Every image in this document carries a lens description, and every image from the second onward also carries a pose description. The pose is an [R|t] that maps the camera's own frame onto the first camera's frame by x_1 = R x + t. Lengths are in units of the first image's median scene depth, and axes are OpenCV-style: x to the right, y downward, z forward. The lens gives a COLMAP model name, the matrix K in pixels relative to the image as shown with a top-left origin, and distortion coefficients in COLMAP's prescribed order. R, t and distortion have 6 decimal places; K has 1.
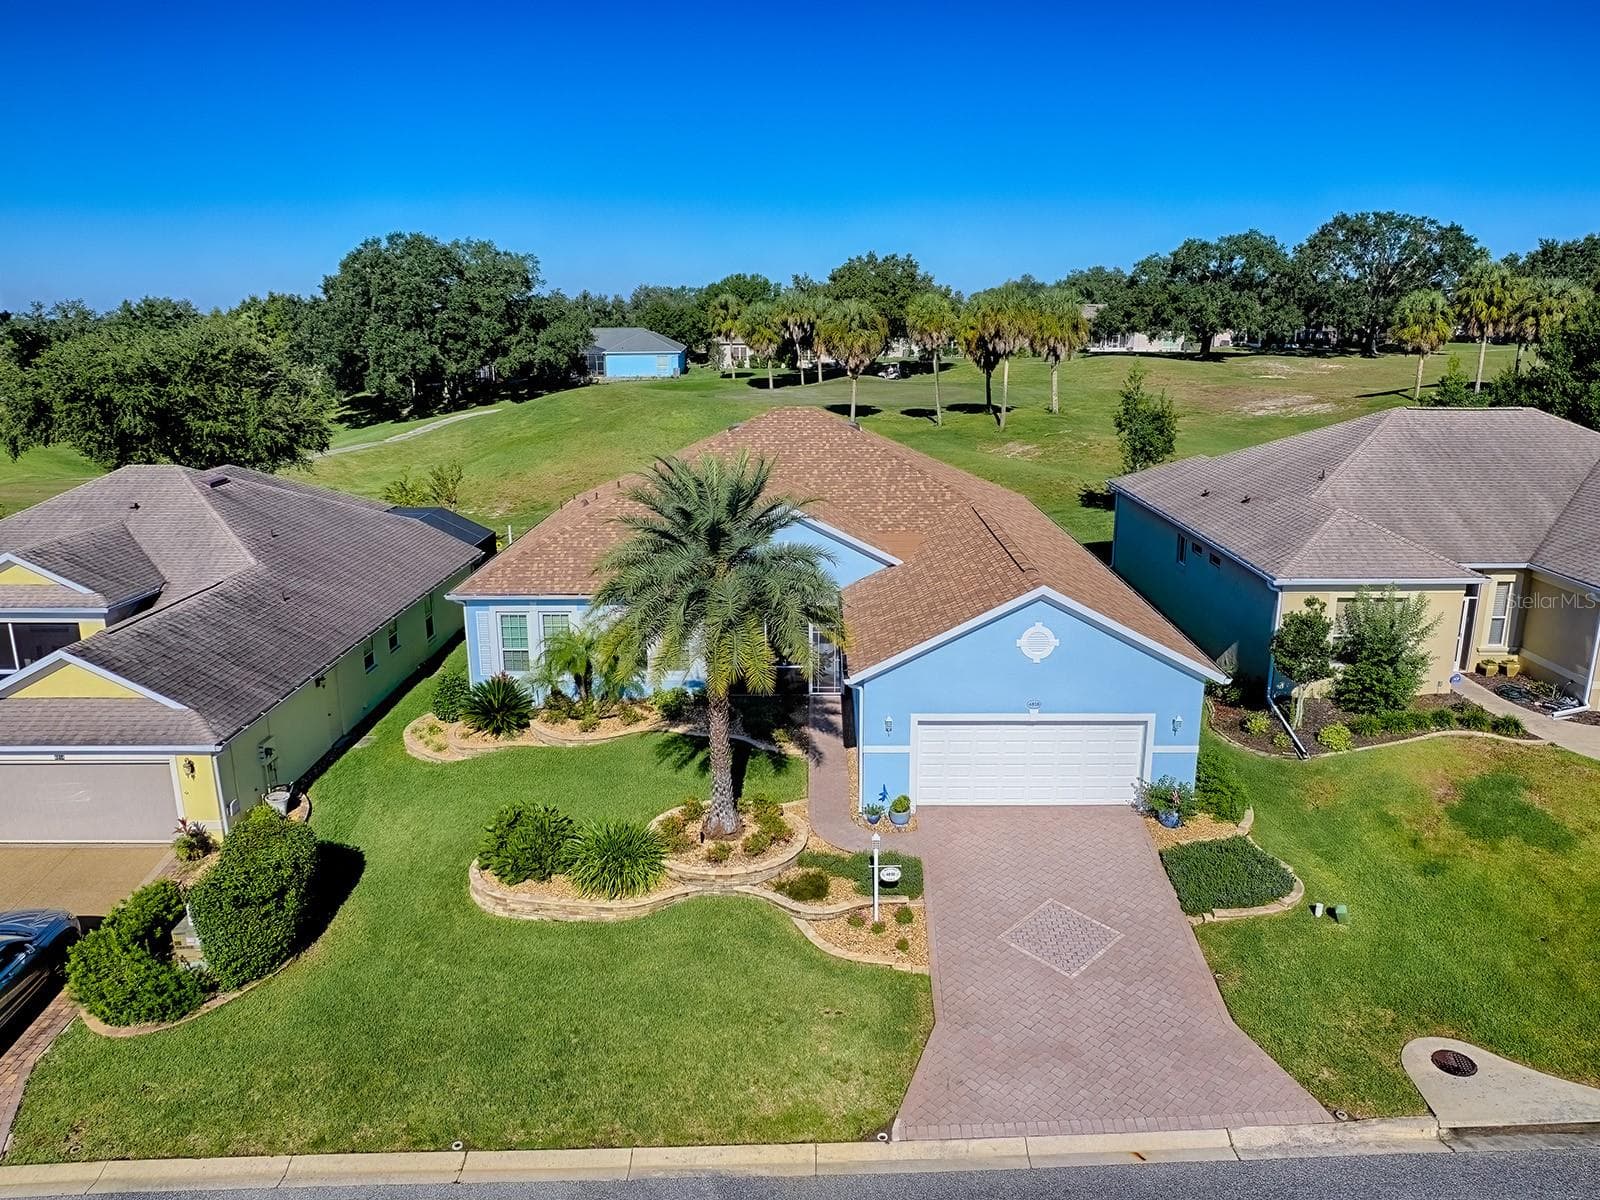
lens RADIAL K [[1154.0, 0, 803.9], [0, 1154.0, 624.1], [0, 0, 1]] dist [-0.071436, 0.053504]
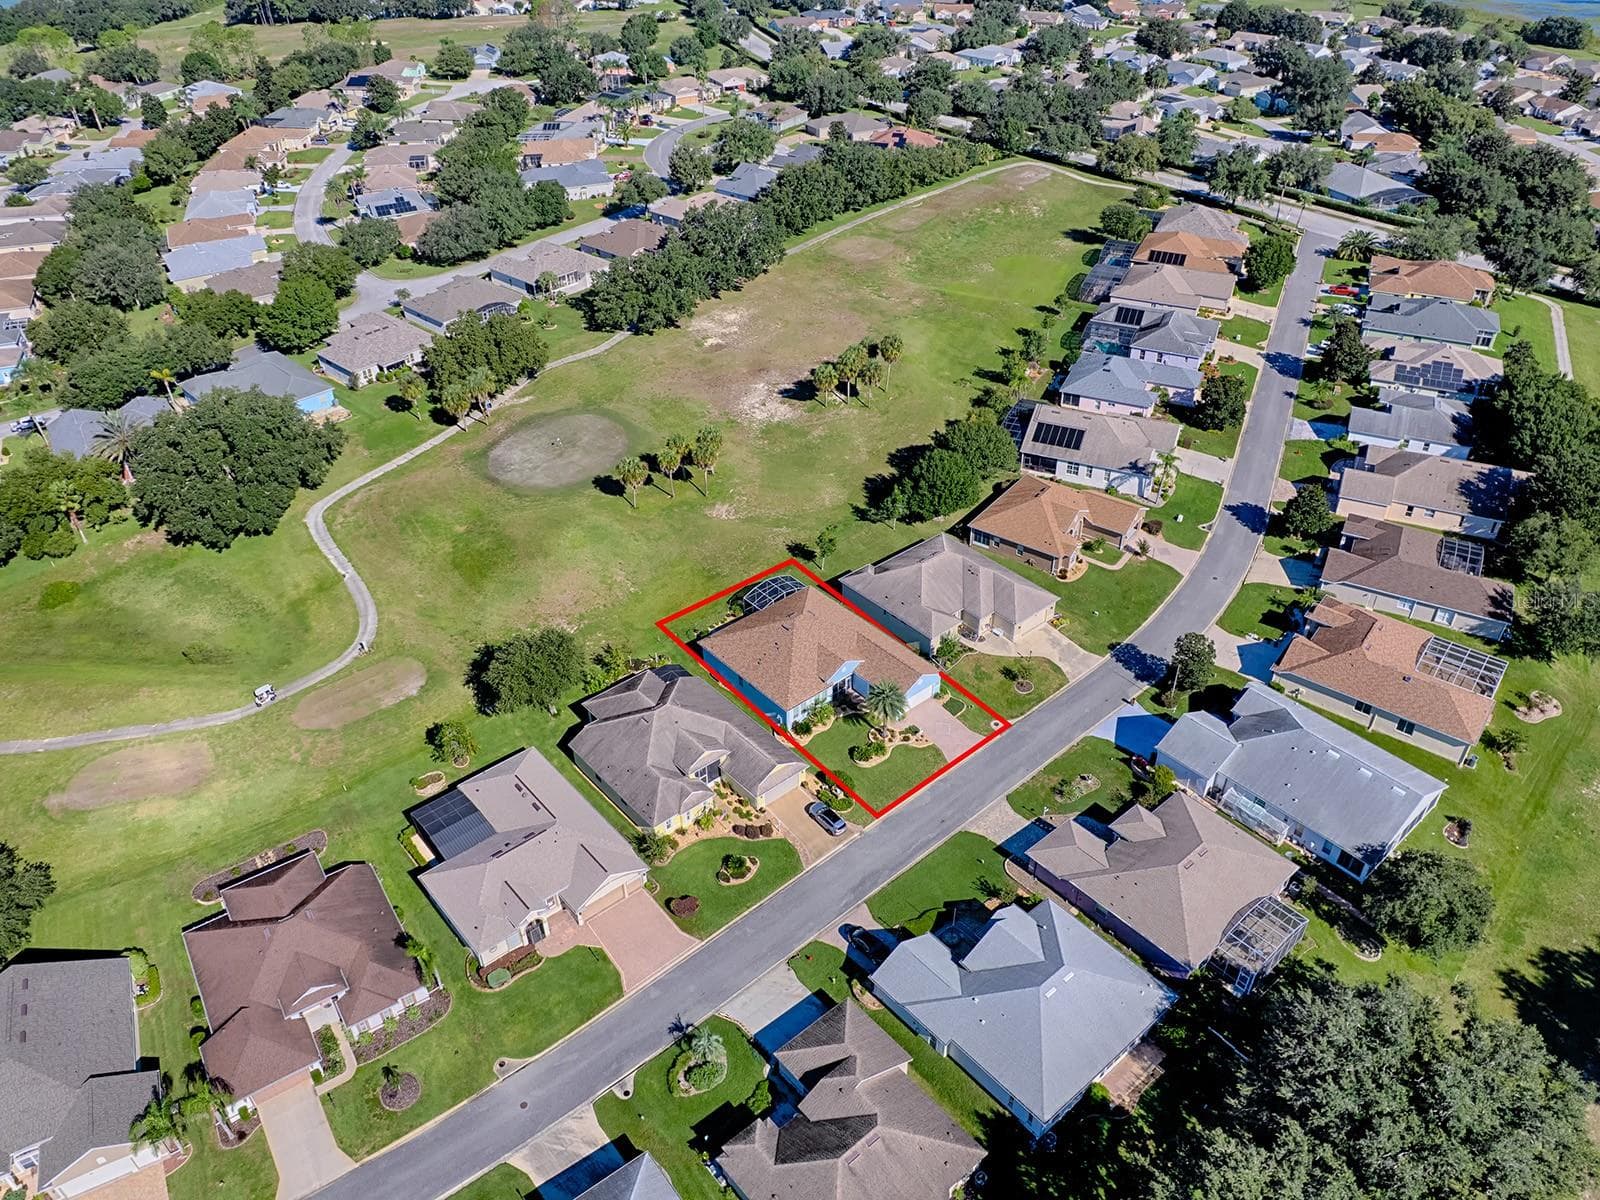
lens RADIAL K [[1153.8, 0, 804.9], [0, 1153.8, 626.7], [0, 0, 1]] dist [-0.080630, 0.075178]
pose [[0.750493, -0.399915, 0.526144, -2.411134], [0.176856, 0.888625, 0.423164, -2.121770], [-0.636774, -0.224530, 0.737635, -2.146019]]
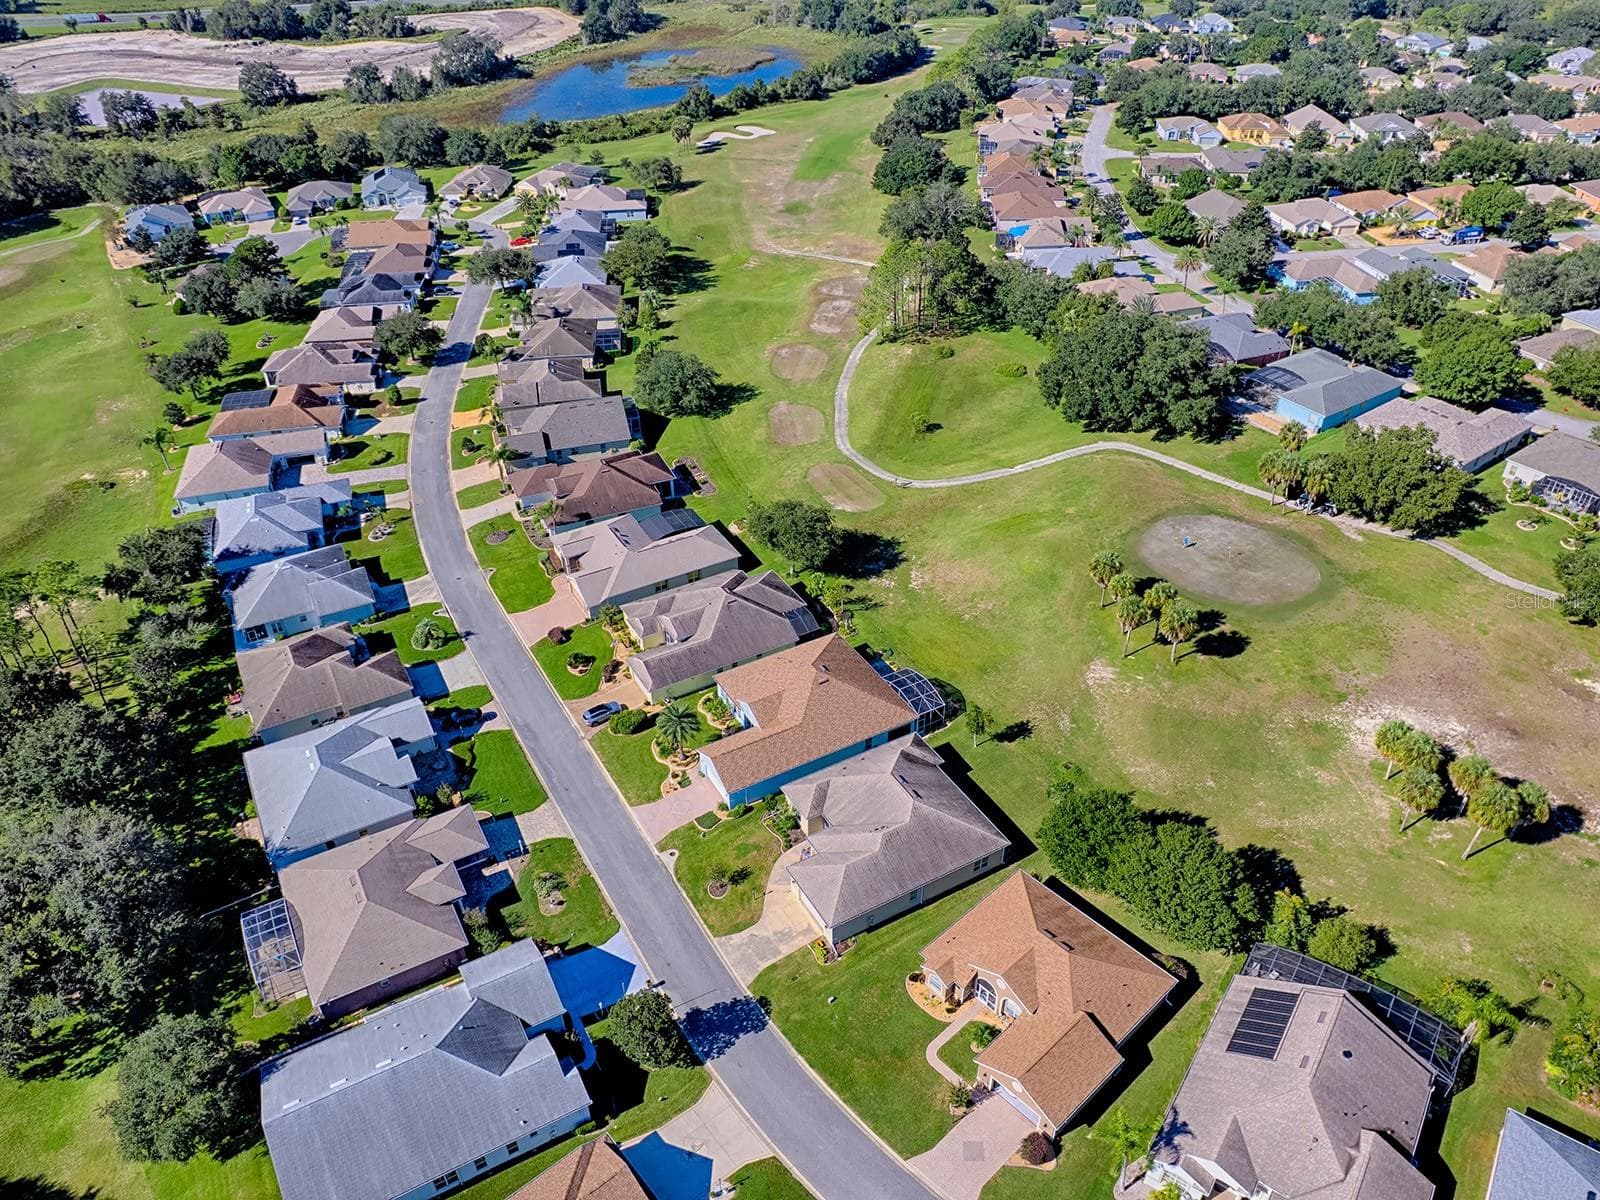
lens RADIAL K [[1154.0, 0, 803.9], [0, 1154.0, 624.1], [0, 0, 1]] dist [-0.071436, 0.053504]
pose [[0.501322, 0.516979, -0.693836, 2.882616], [-0.215692, 0.851234, 0.478411, -2.427549], [0.837946, -0.090183, 0.538251, -1.096784]]
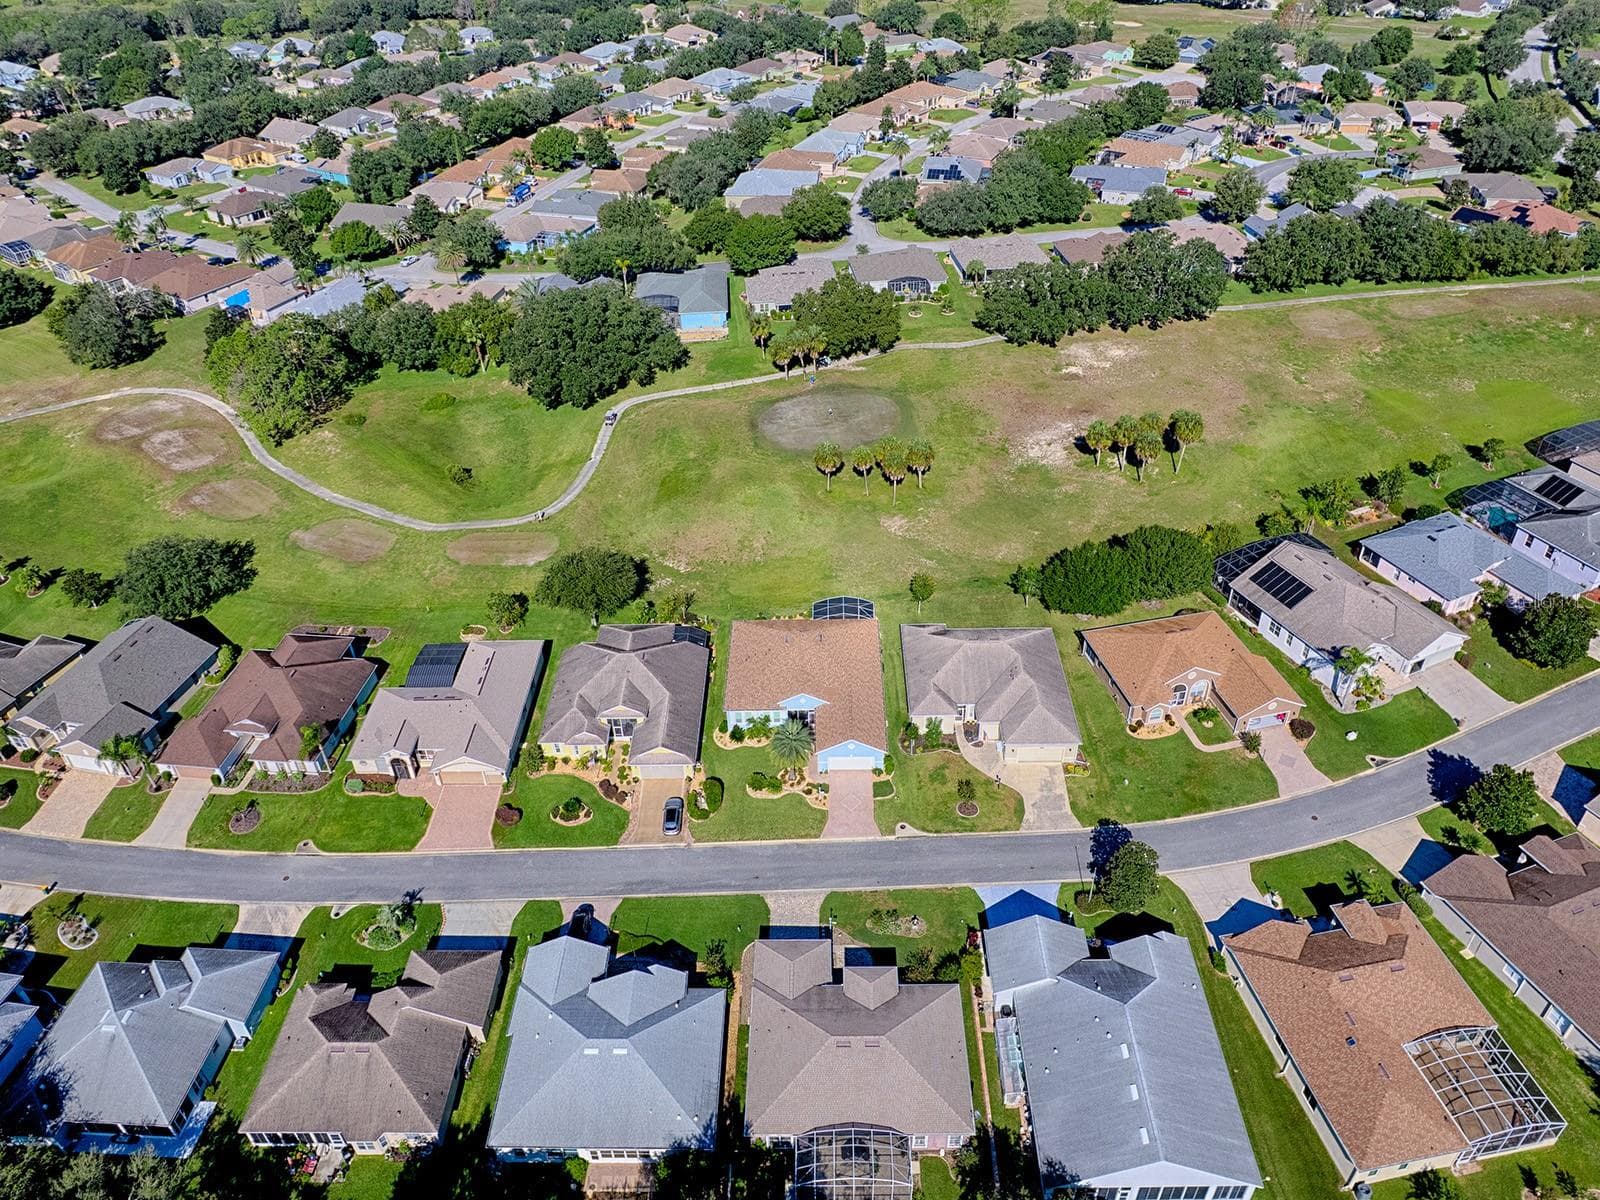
lens RADIAL K [[1153.8, 0, 804.9], [0, 1153.8, 626.7], [0, 0, 1]] dist [-0.080630, 0.075178]
pose [[0.999852, -0.014758, -0.008827, 0.035042], [0.016994, 0.926445, 0.376047, -1.942127], [0.002628, -0.376141, 0.926559, -2.887234]]
